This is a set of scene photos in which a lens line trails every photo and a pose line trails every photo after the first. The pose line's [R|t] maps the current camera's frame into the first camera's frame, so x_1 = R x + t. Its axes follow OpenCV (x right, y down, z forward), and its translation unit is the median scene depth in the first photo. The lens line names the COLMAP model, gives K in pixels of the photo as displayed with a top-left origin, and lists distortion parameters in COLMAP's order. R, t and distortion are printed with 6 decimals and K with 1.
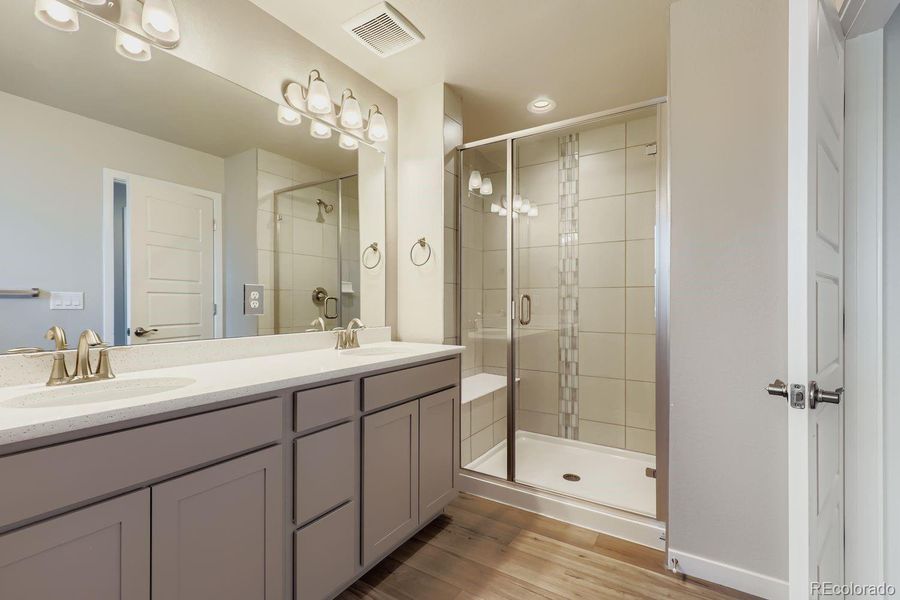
lens RADIAL K [[406.7, 0, 442.4], [0, 406.7, 306.0], [0, 0, 1]] dist [0.006841, -0.000601]
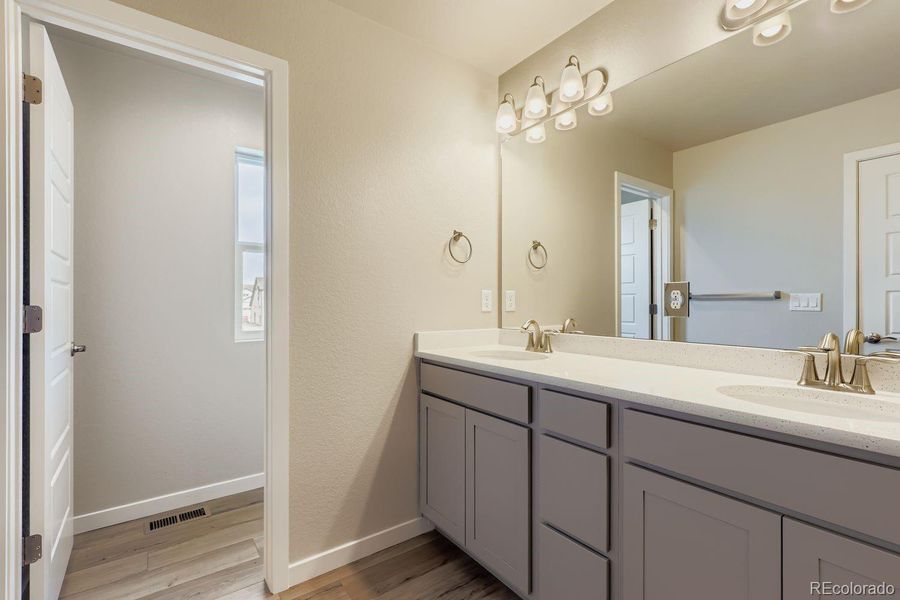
lens RADIAL K [[406.7, 0, 441.2], [0, 406.7, 295.6], [0, 0, 1]] dist [0.006841, -0.000601]
pose [[-0.356716, -0.019881, -0.934001, 0.339384], [-0.010397, 0.999796, -0.017310, -0.002850], [0.934155, 0.003536, -0.356850, 0.526567]]
